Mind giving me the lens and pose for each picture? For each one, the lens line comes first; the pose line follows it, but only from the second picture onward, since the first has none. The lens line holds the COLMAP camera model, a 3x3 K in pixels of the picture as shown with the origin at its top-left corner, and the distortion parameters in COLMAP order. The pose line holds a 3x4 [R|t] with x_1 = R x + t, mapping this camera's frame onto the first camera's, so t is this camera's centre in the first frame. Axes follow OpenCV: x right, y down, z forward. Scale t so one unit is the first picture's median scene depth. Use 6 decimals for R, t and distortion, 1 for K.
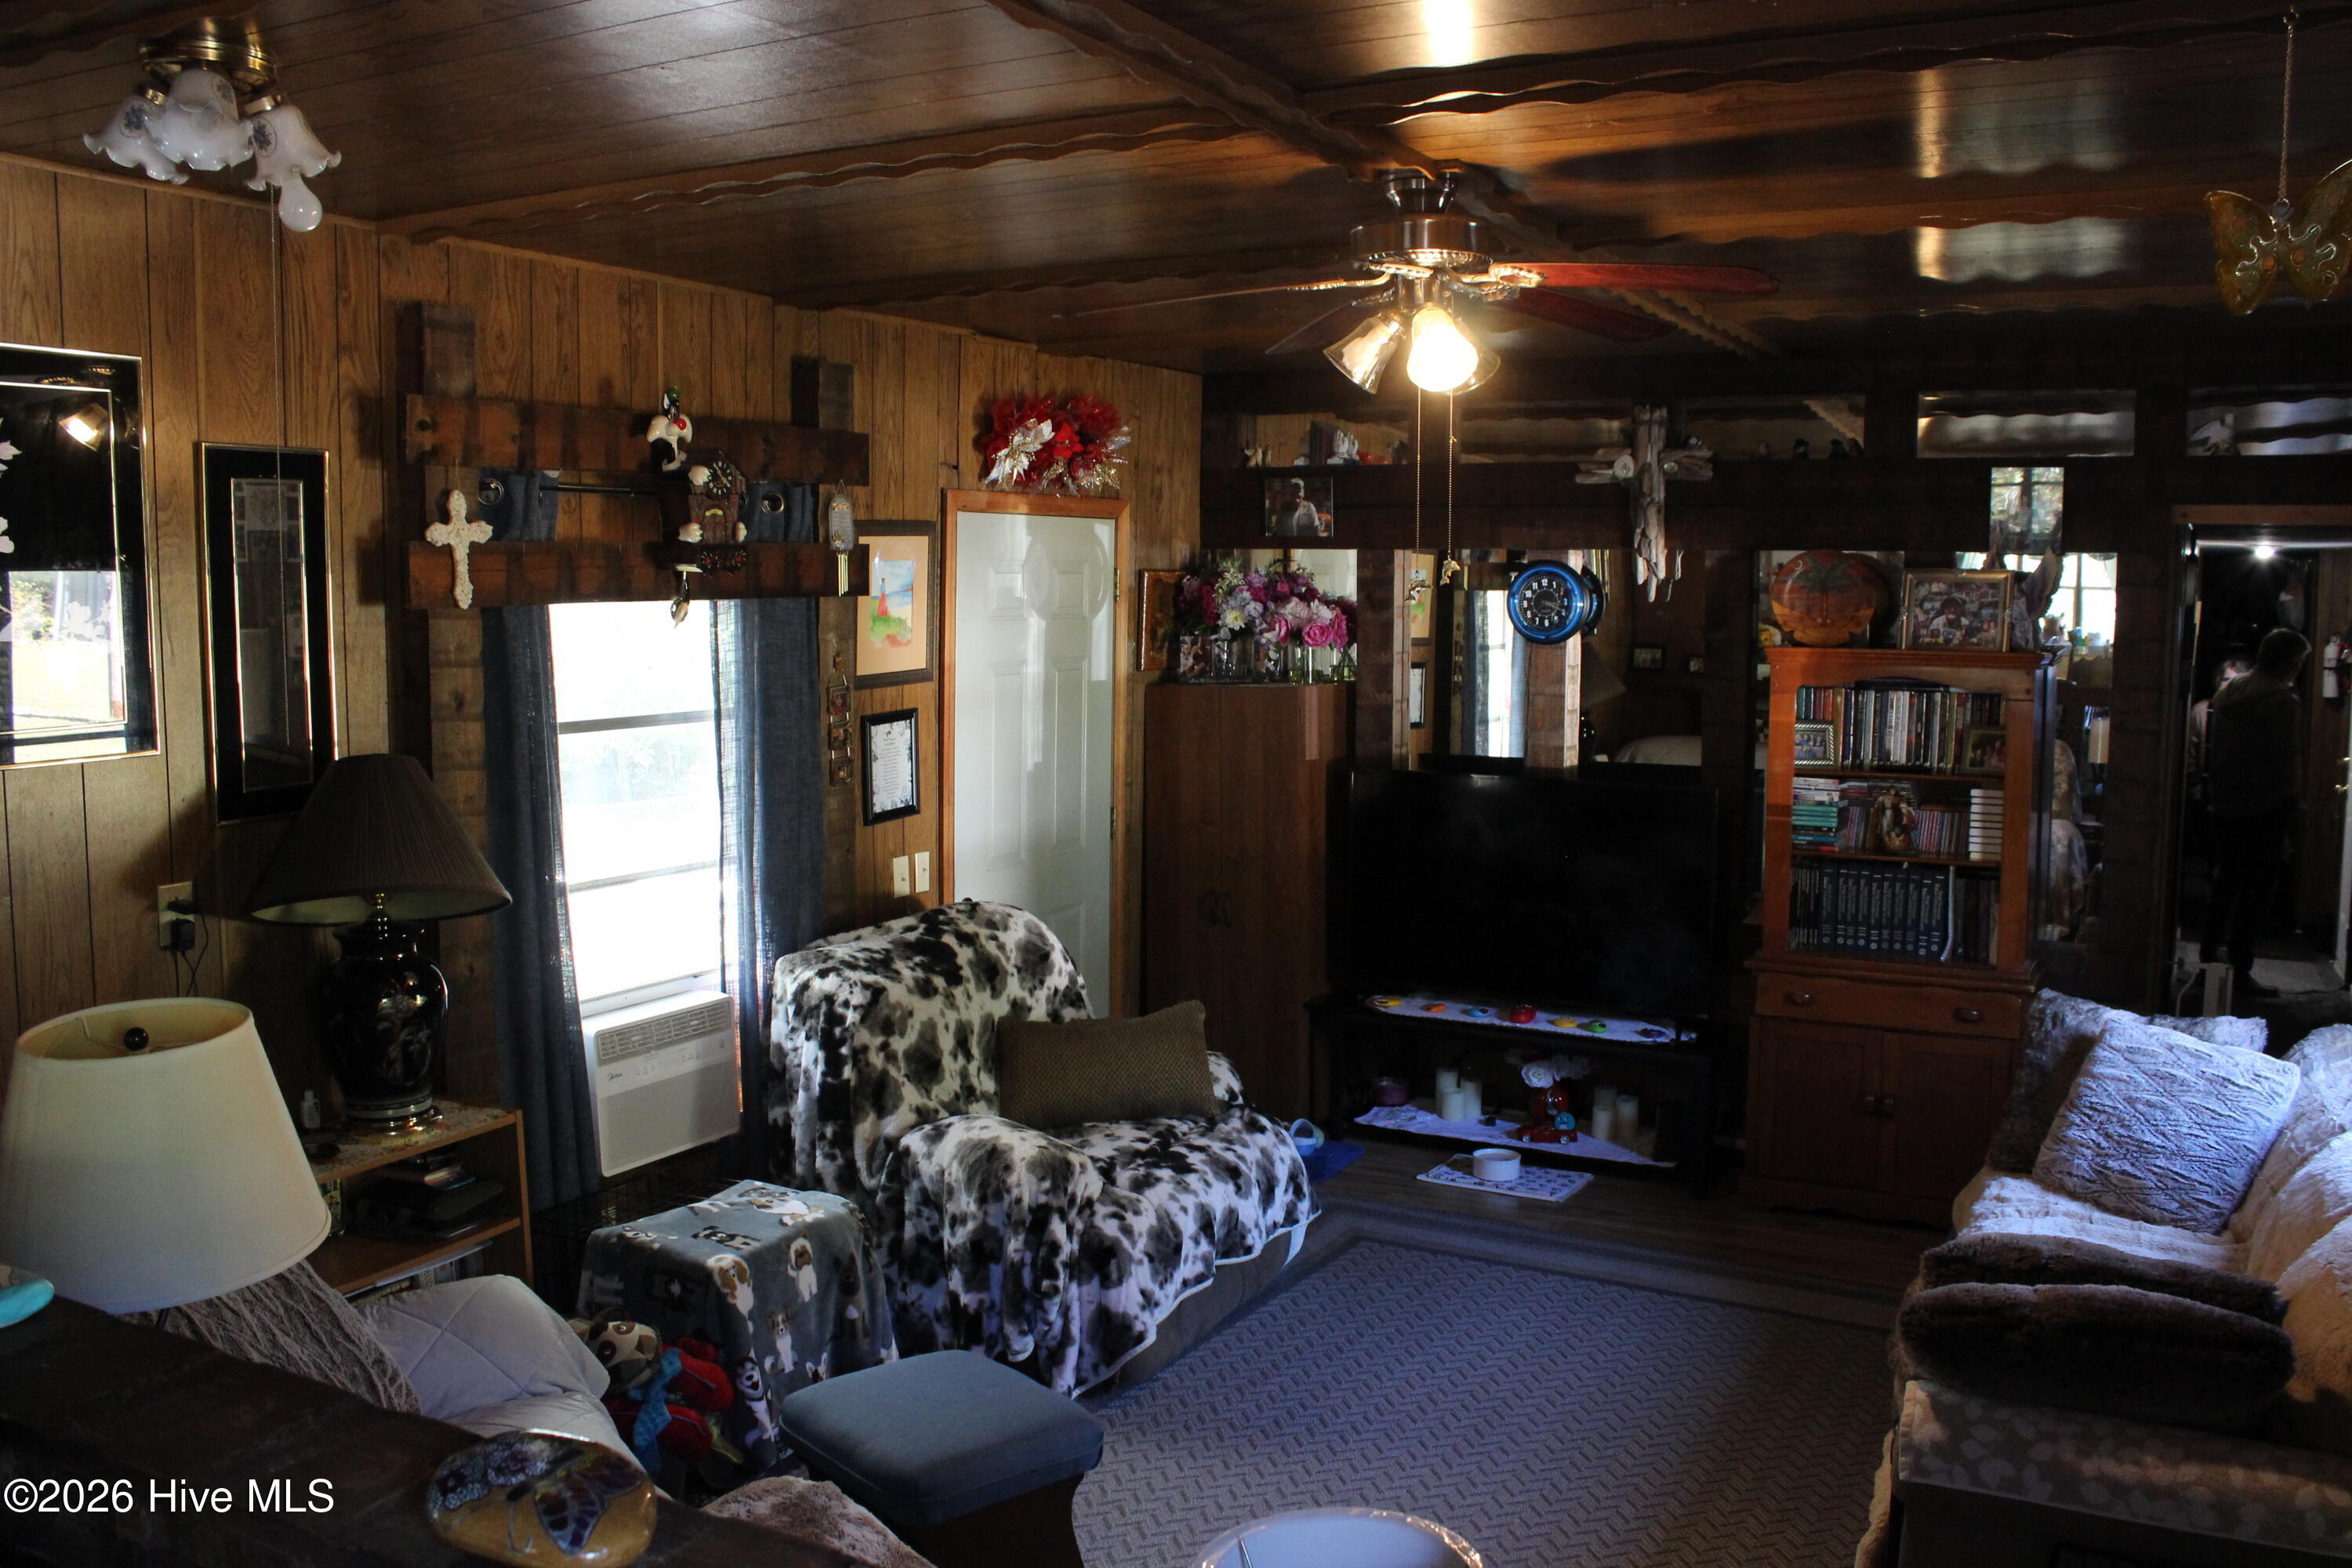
lens RADIAL K [[1959.6, 0, 1186.2], [0, 1959.6, 790.0], [0, 0, 1]] dist [-0.140835, 0.078376]
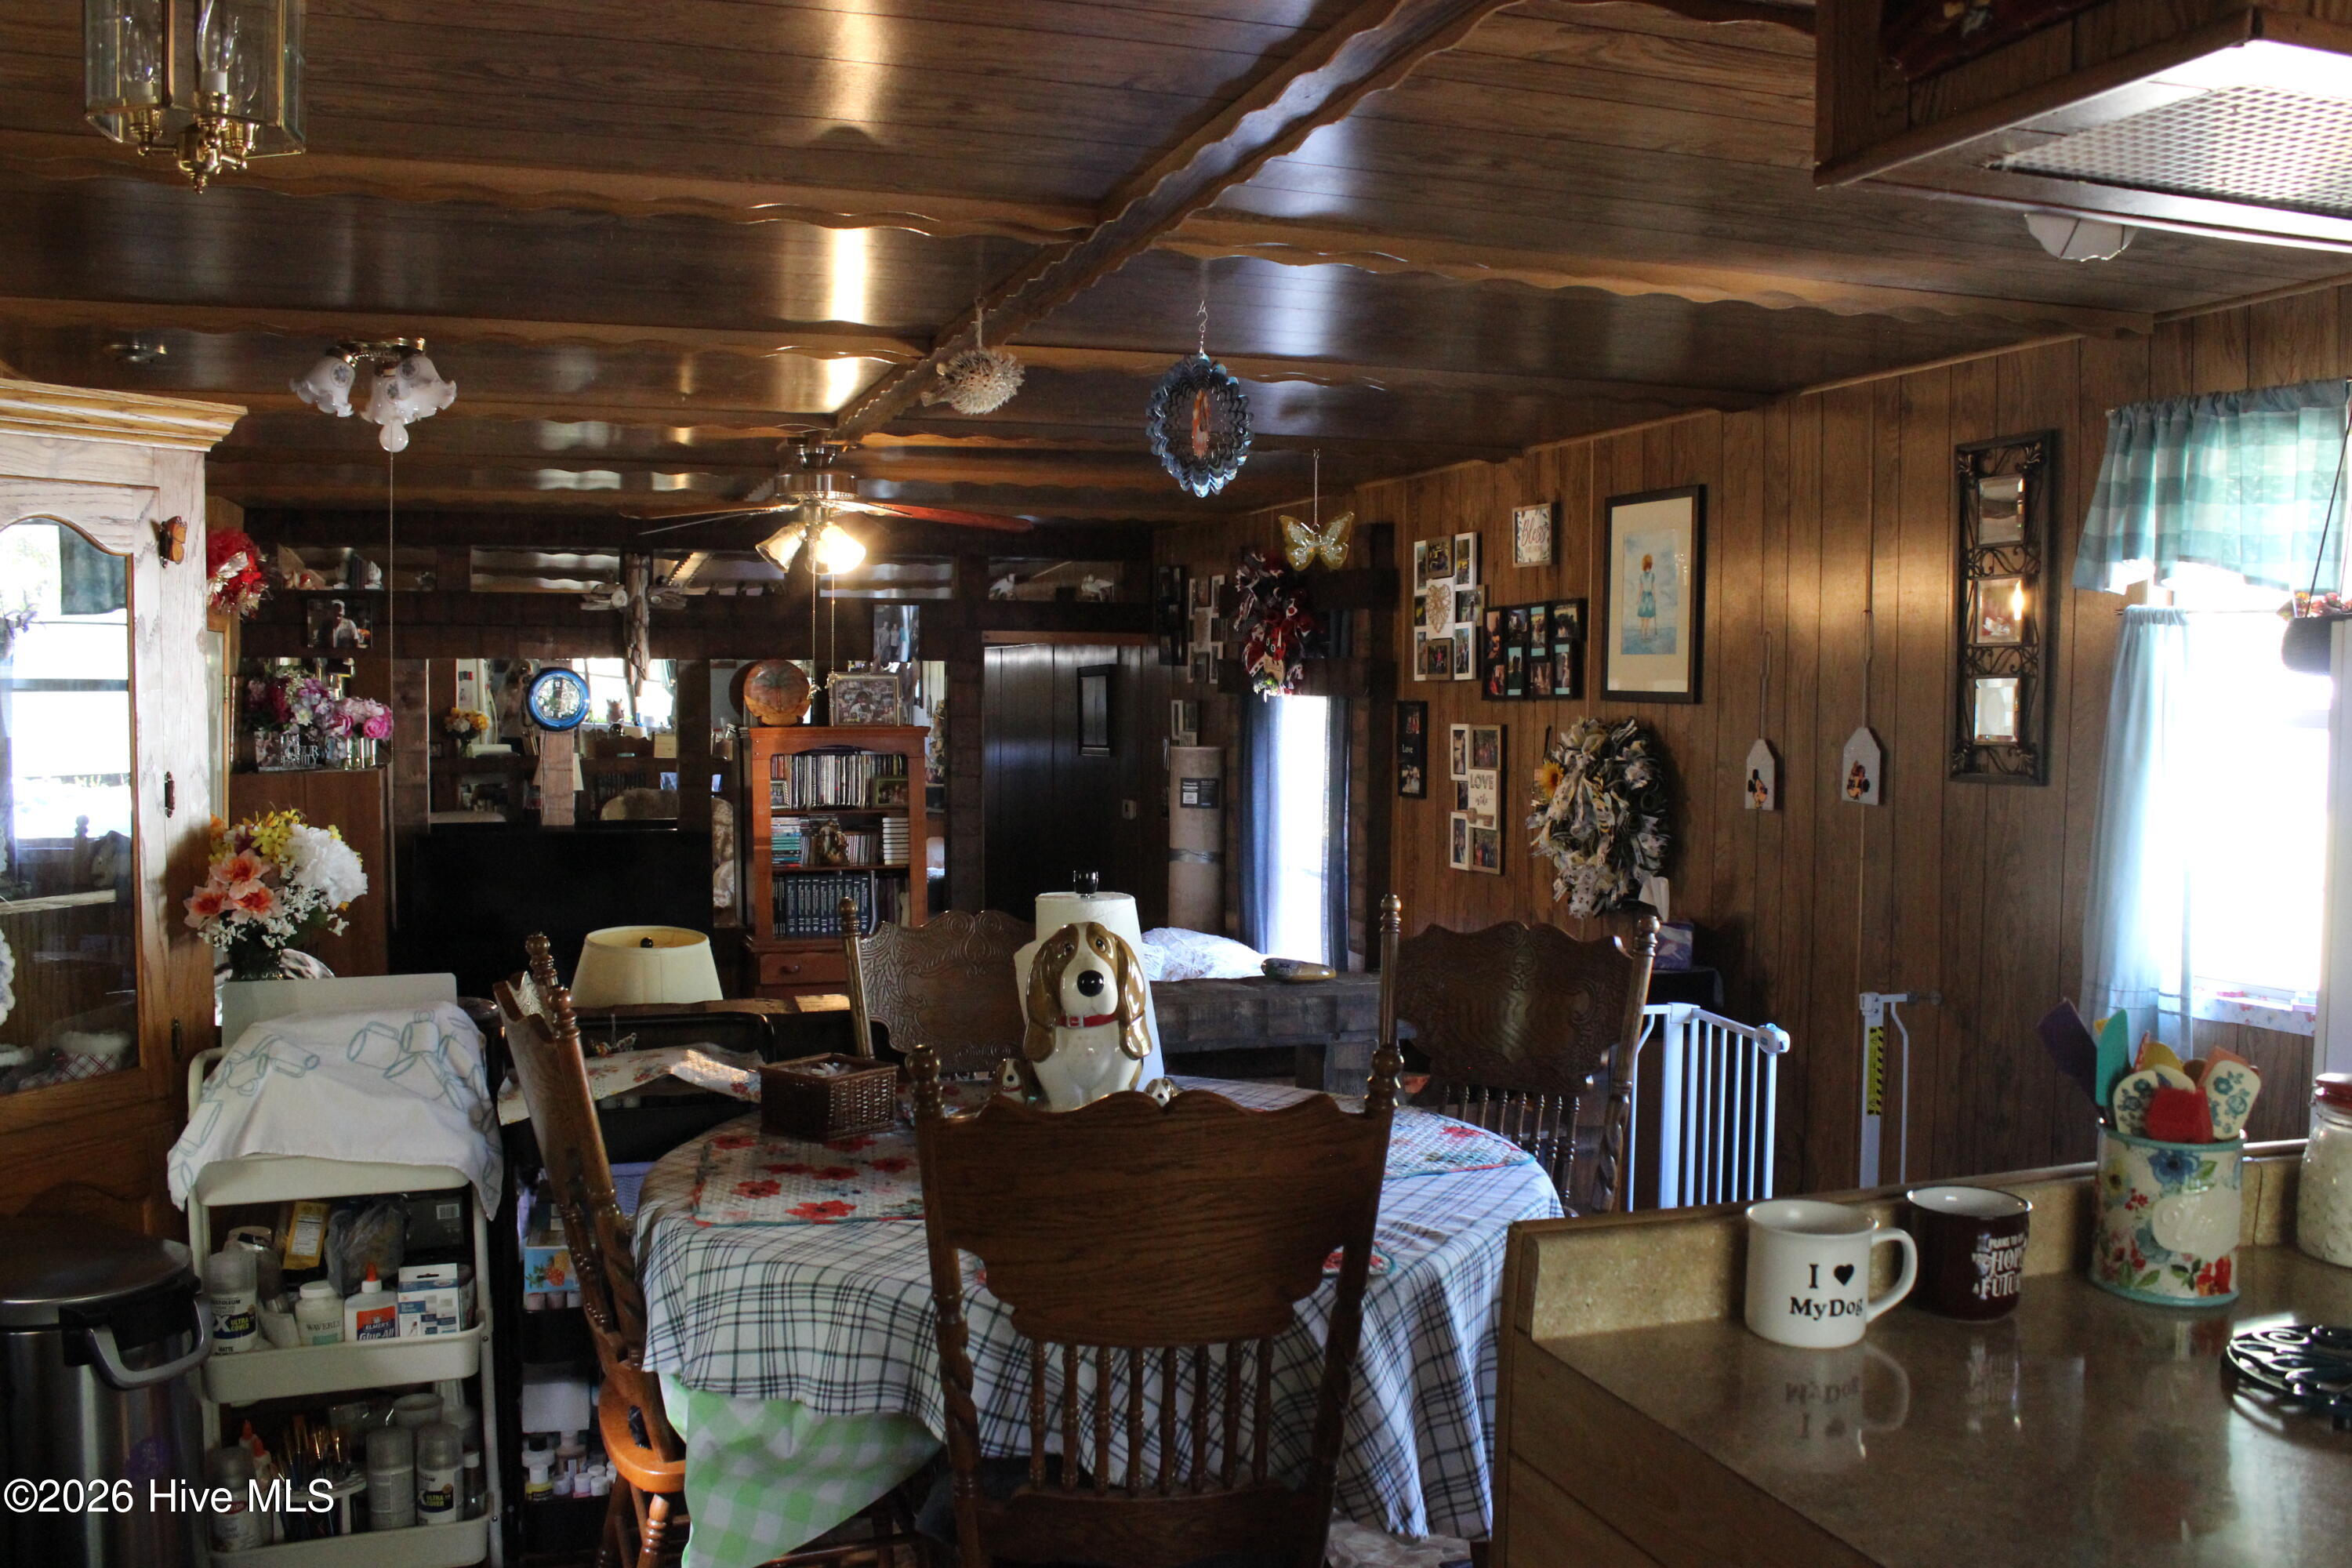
lens RADIAL K [[1959.6, 0, 1193.4], [0, 1959.6, 778.7], [0, 0, 1]] dist [-0.140835, 0.078376]
pose [[0.671538, -0.035792, 0.740105, -0.548851], [0.076692, 0.996826, -0.021379, 0.019792], [-0.736990, 0.071117, 0.672152, -0.209775]]
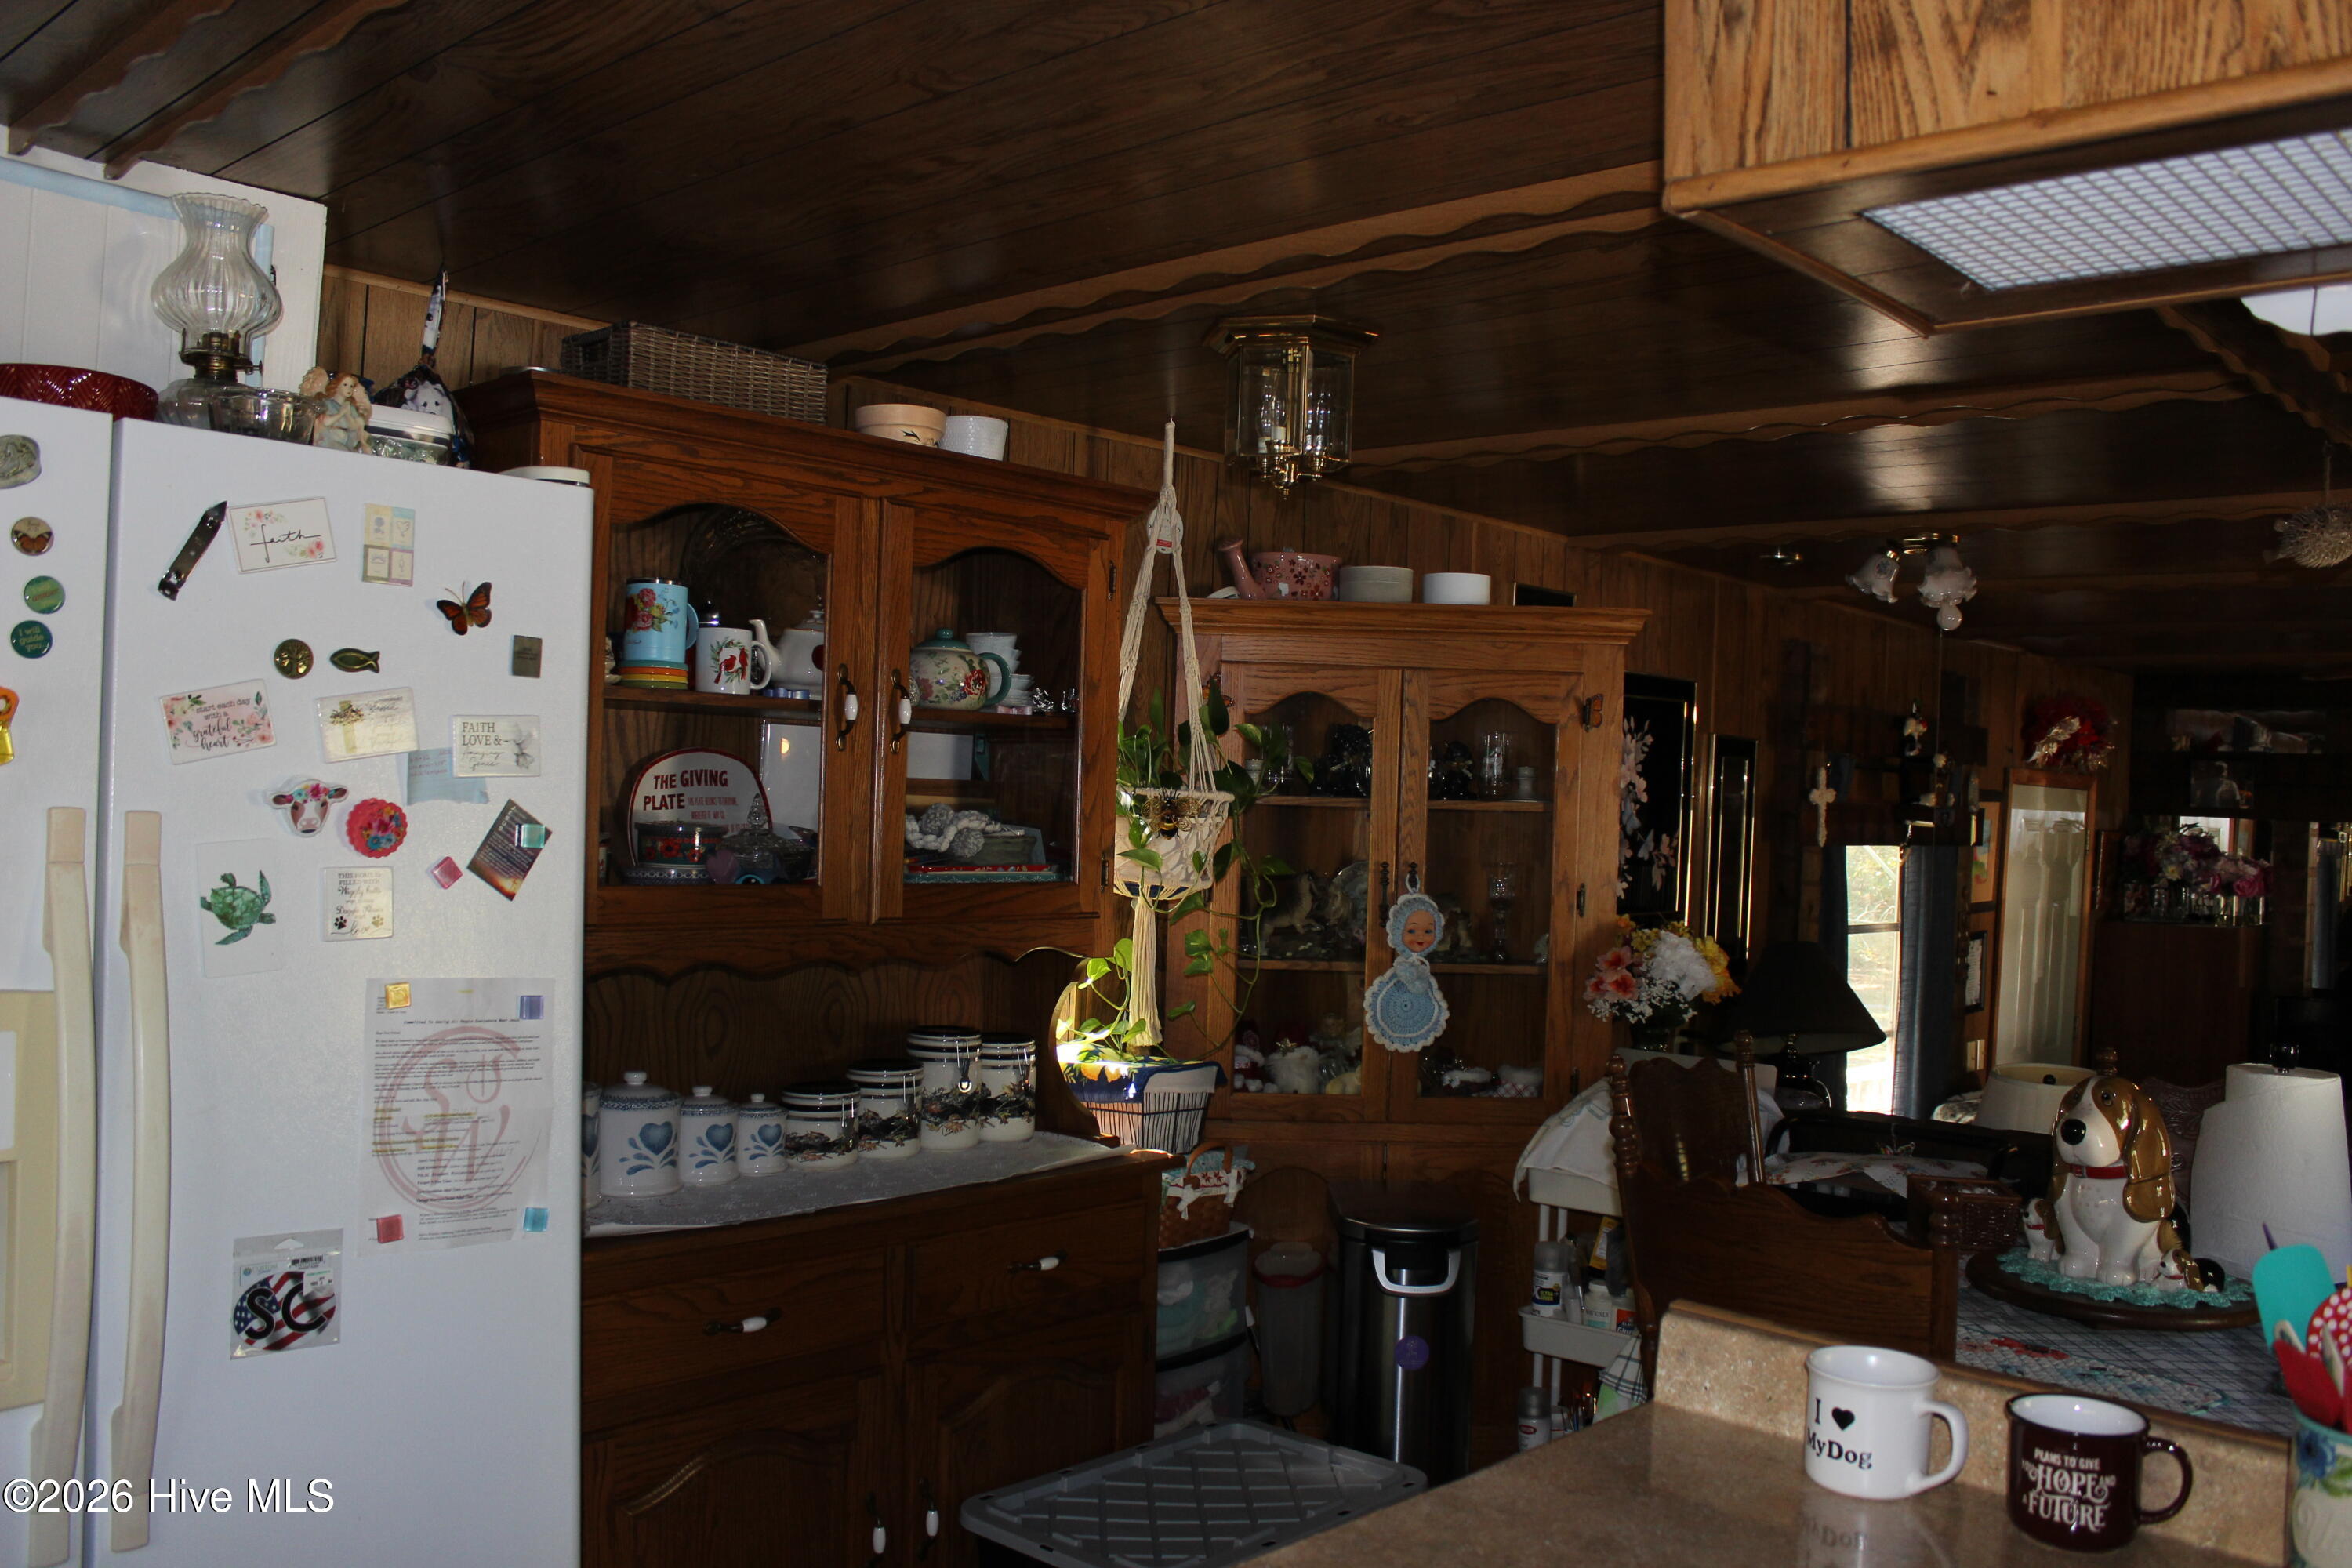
lens RADIAL K [[1959.6, 0, 1189.0], [0, 1959.6, 777.9], [0, 0, 1]] dist [-0.140835, 0.078376]
pose [[0.963864, 0.033417, -0.264290, -0.305332], [-0.065834, 0.991209, -0.114765, 0.038814], [0.258132, 0.128017, 0.957590, -0.384935]]
